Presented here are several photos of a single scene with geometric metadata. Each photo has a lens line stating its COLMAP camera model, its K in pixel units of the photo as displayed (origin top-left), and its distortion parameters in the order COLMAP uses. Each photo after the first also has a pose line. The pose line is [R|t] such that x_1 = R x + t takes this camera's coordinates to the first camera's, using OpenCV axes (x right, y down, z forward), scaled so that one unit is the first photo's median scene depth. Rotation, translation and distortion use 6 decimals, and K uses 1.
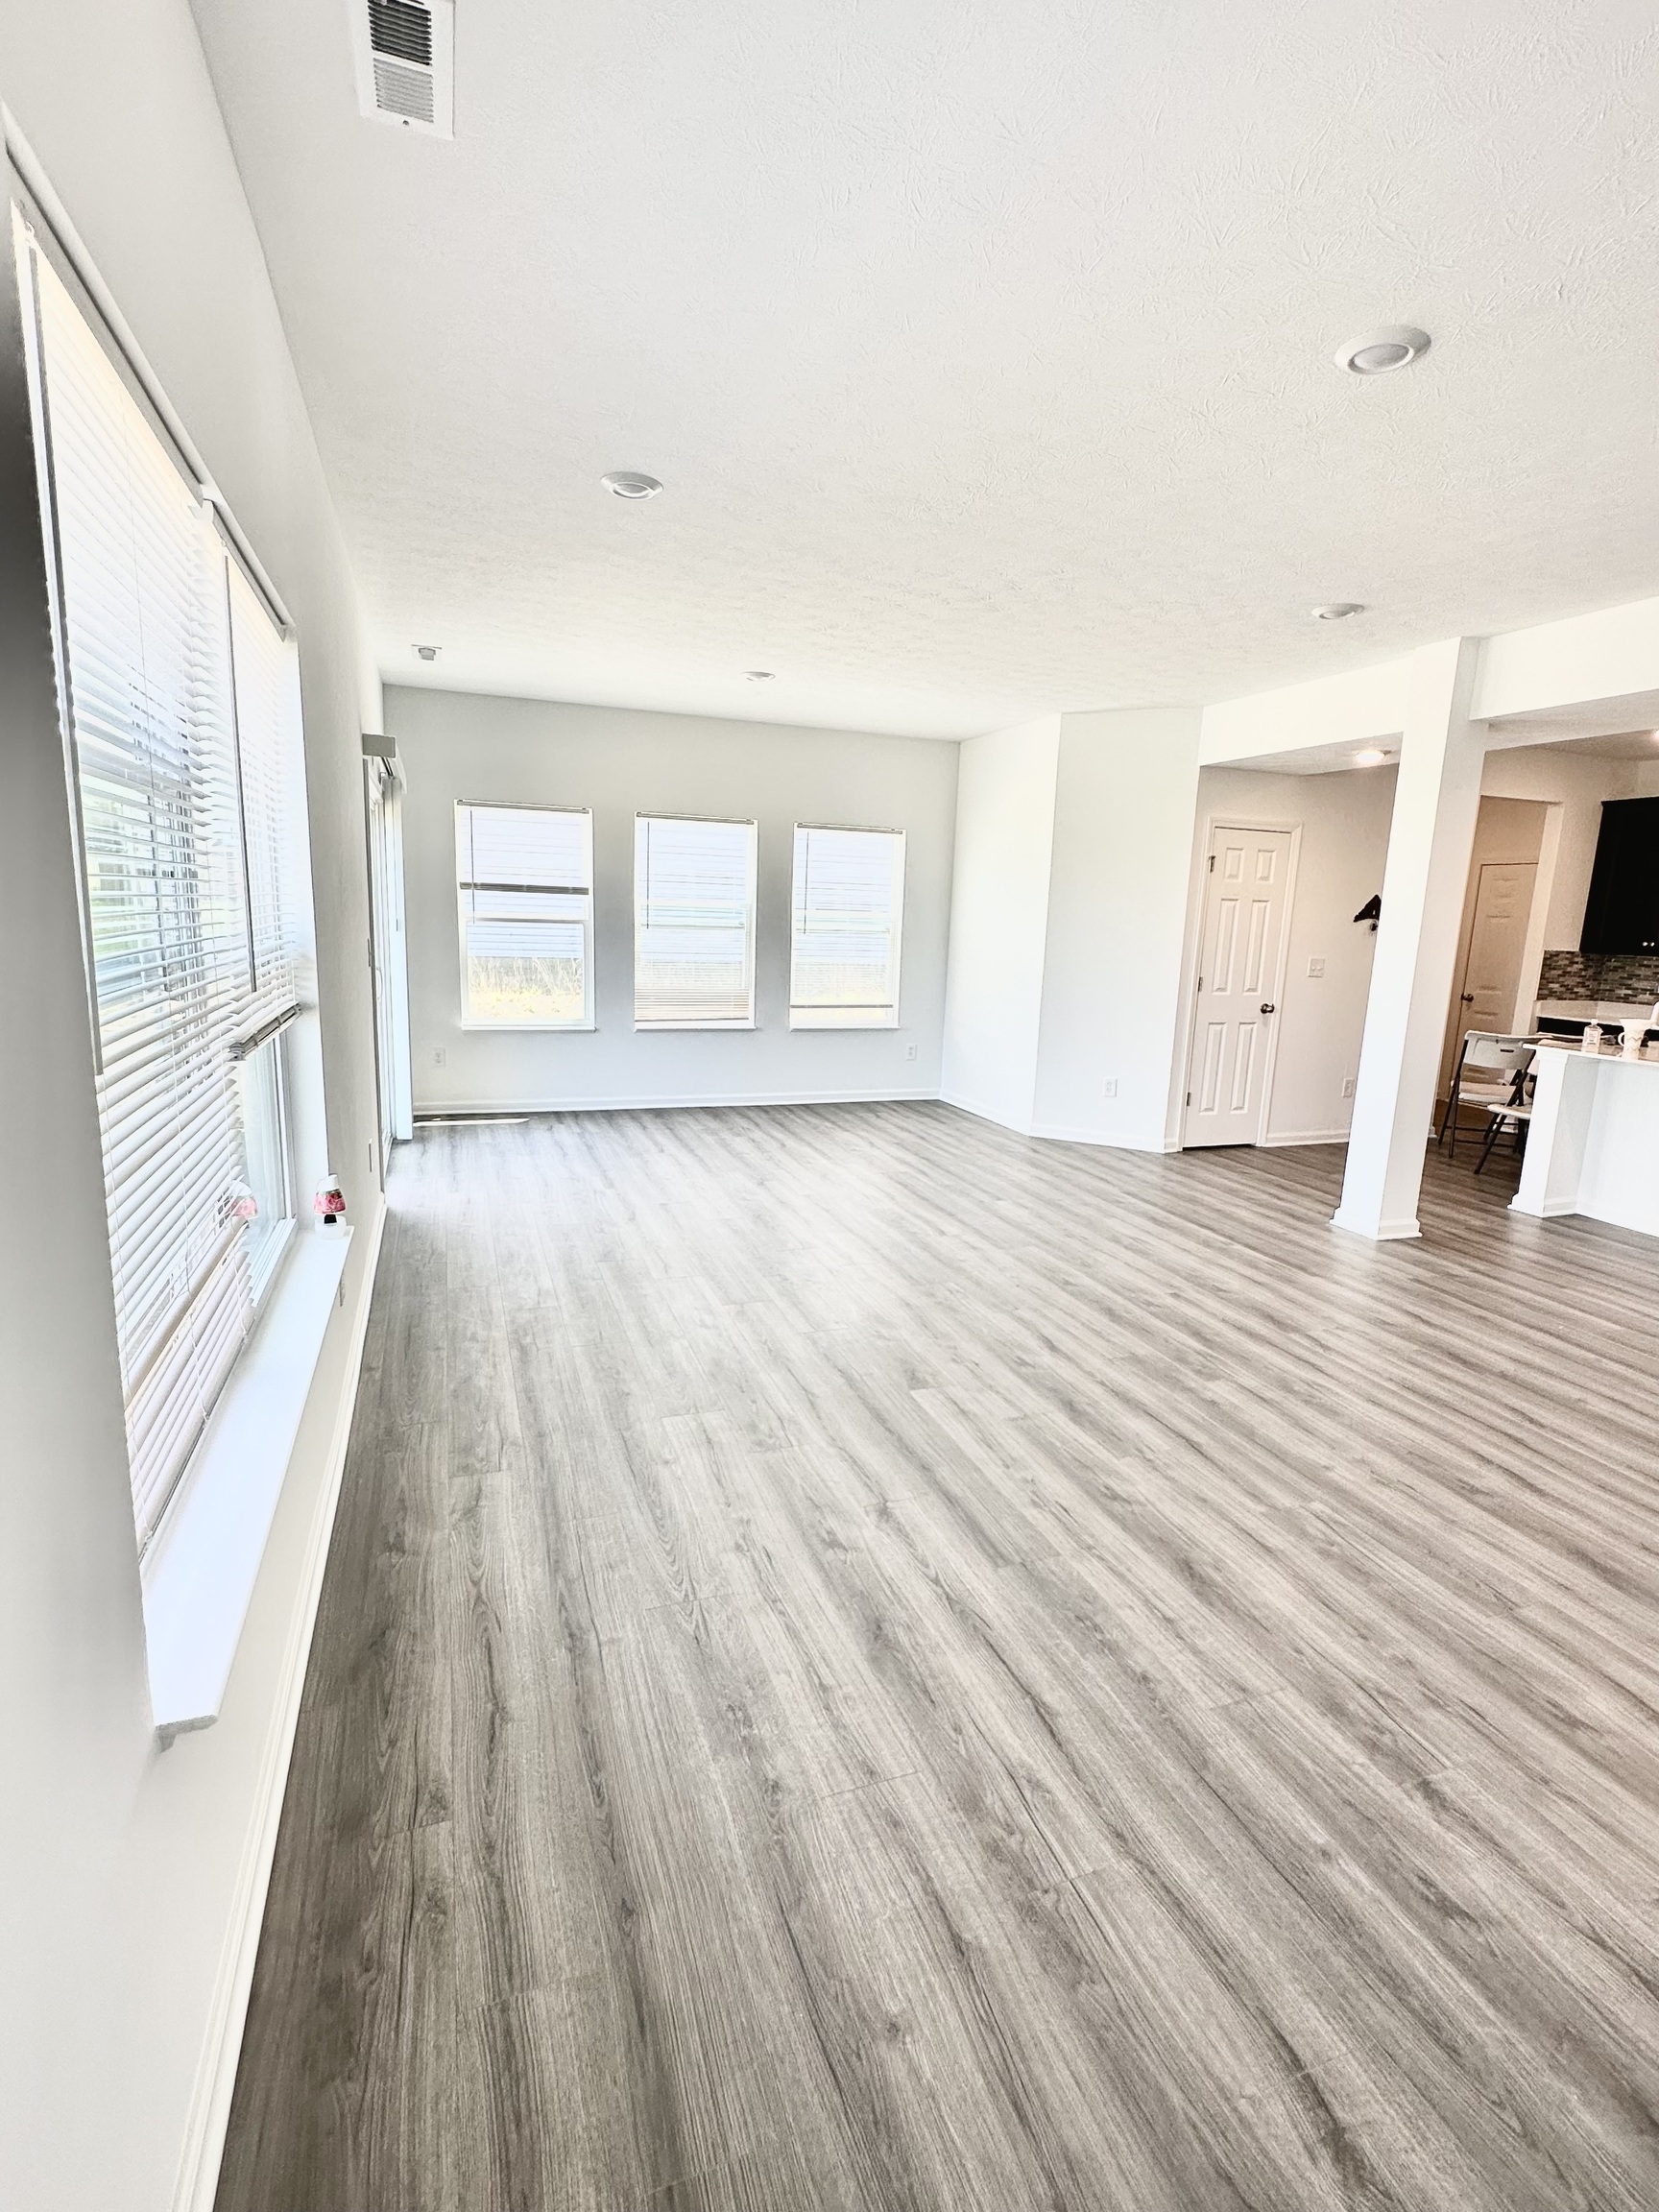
lens RADIAL K [[1030.9, 0, 822.6], [0, 1030.9, 1105.0], [0, 0, 1]] dist [-0.002596, 0.000395]
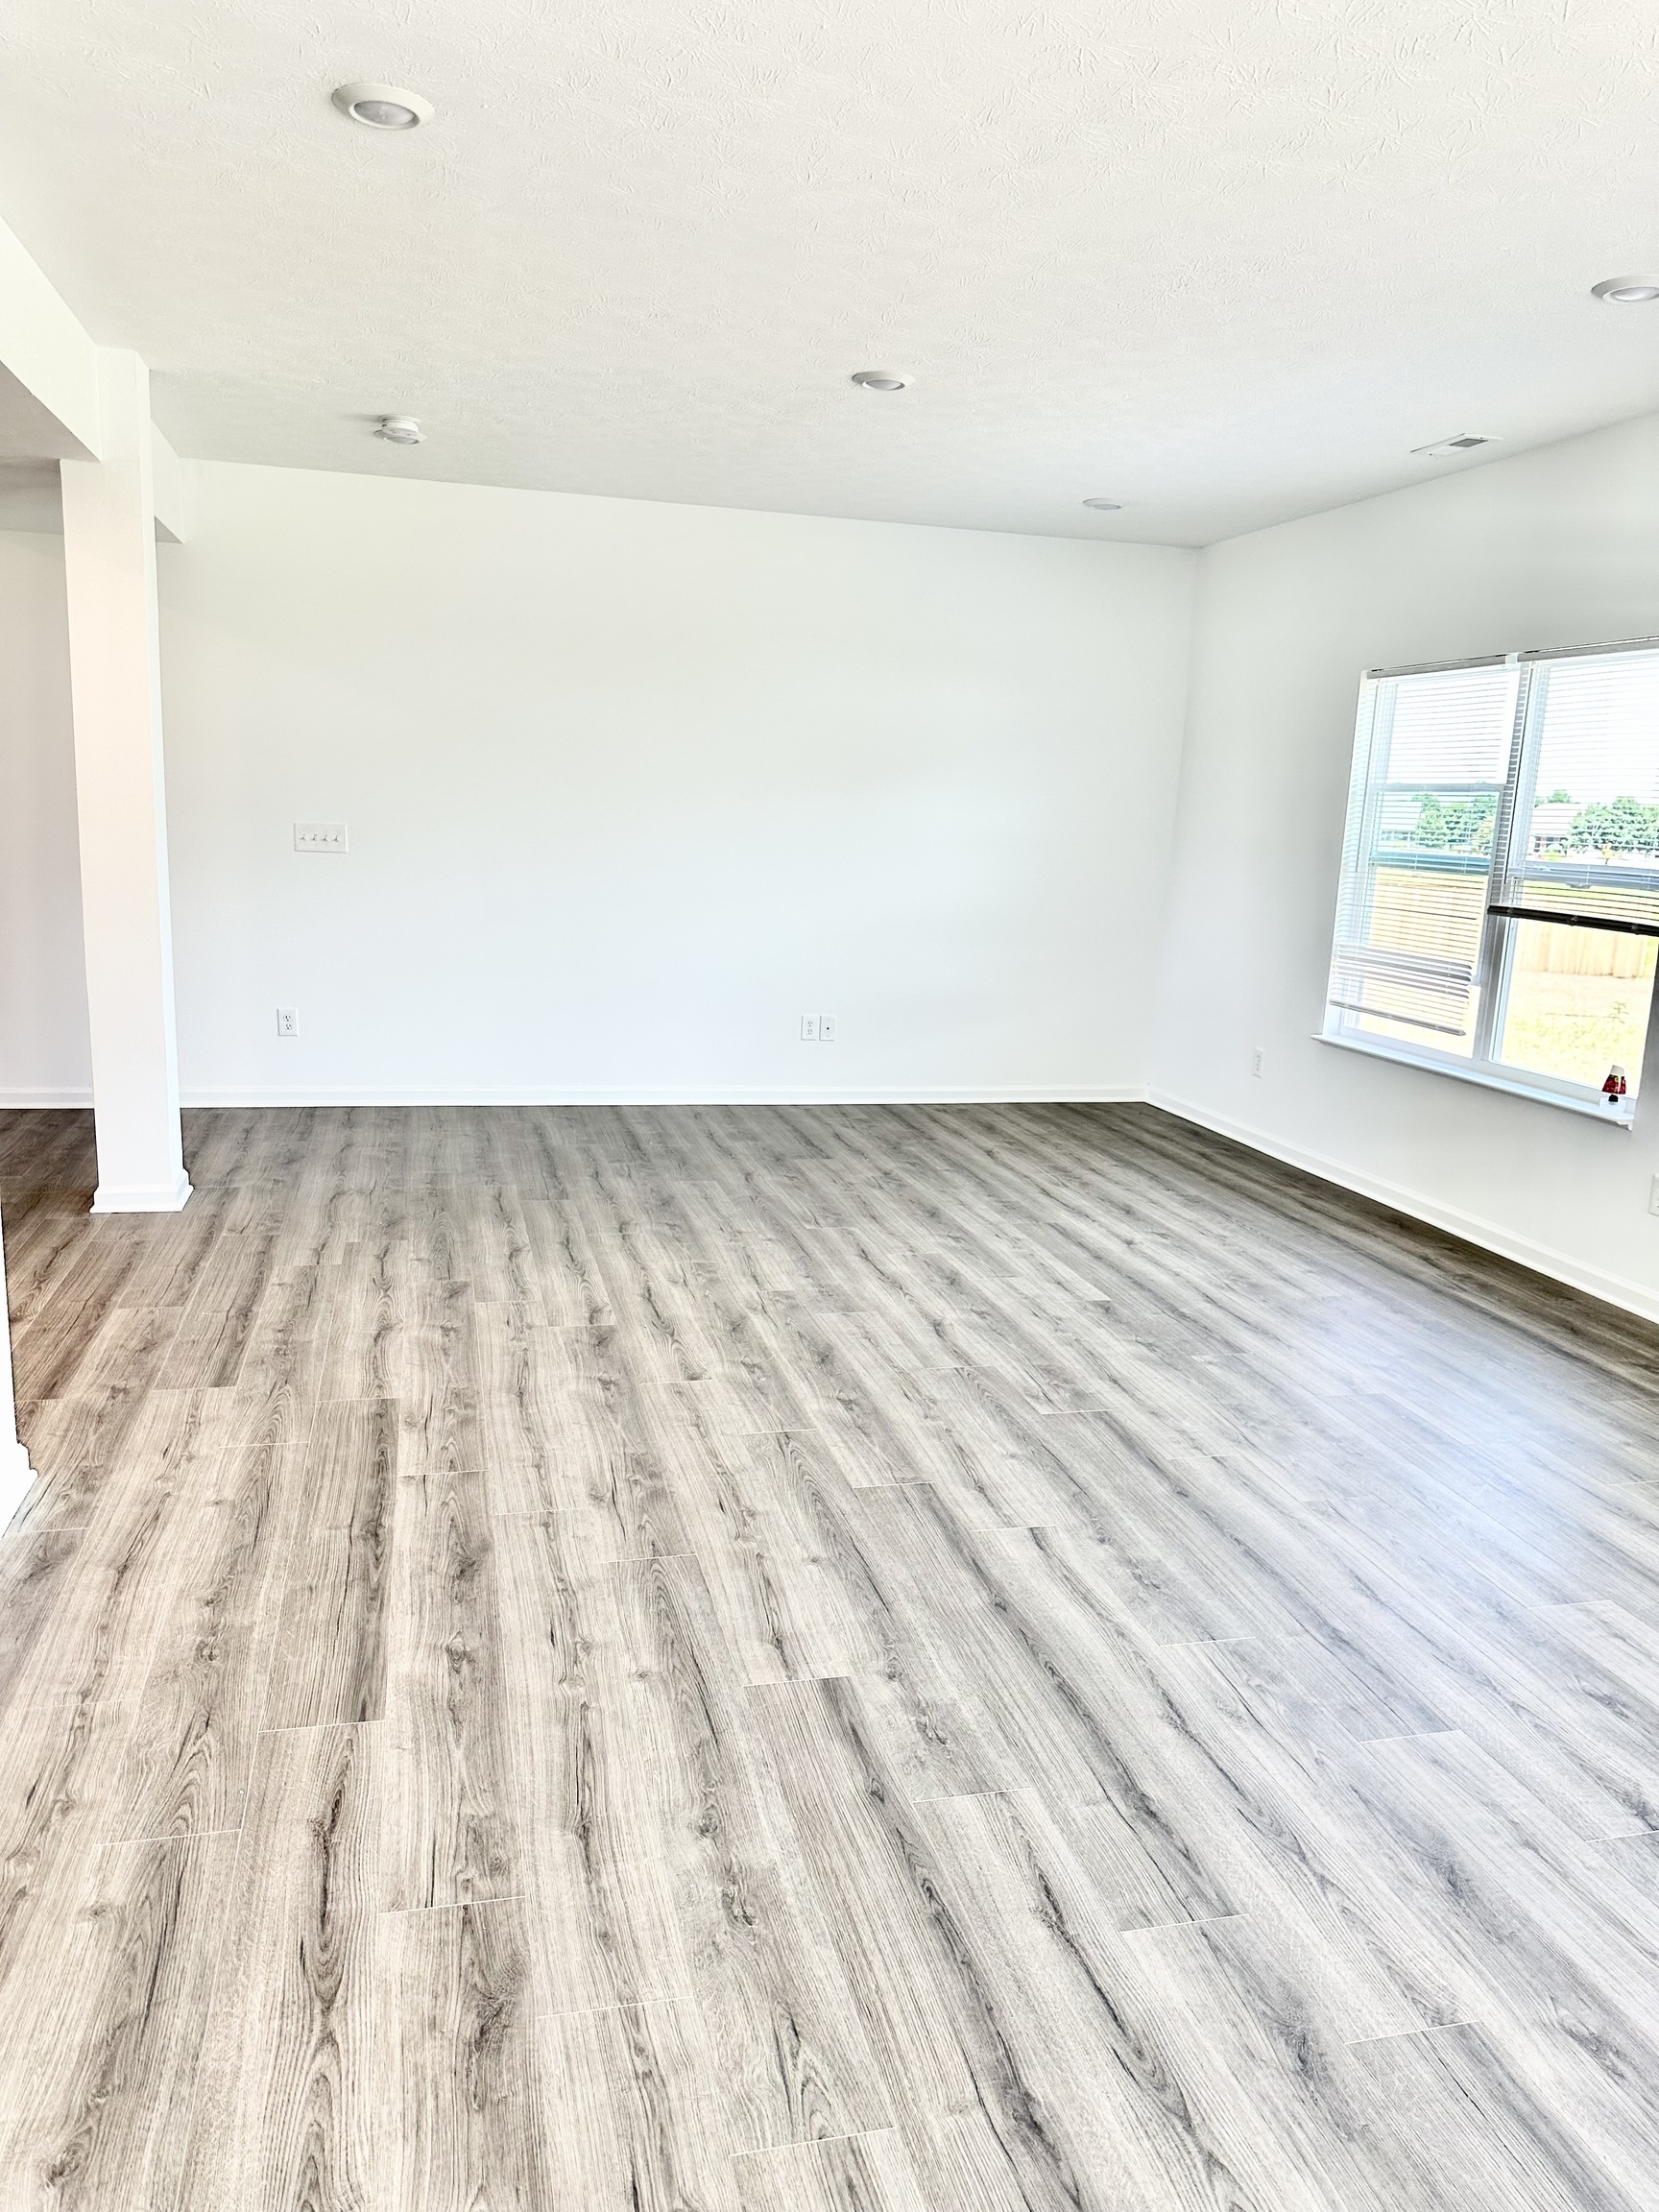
lens RADIAL K [[1542.9, 0, 824.3], [0, 1542.9, 1100.0], [0, 0, 1]] dist [0.154773, -0.269515]
pose [[-0.992280, -0.095062, 0.079652, 0.252673], [-0.059222, 0.927483, 0.369145, -0.427954], [-0.108968, 0.361578, -0.925952, 2.299520]]
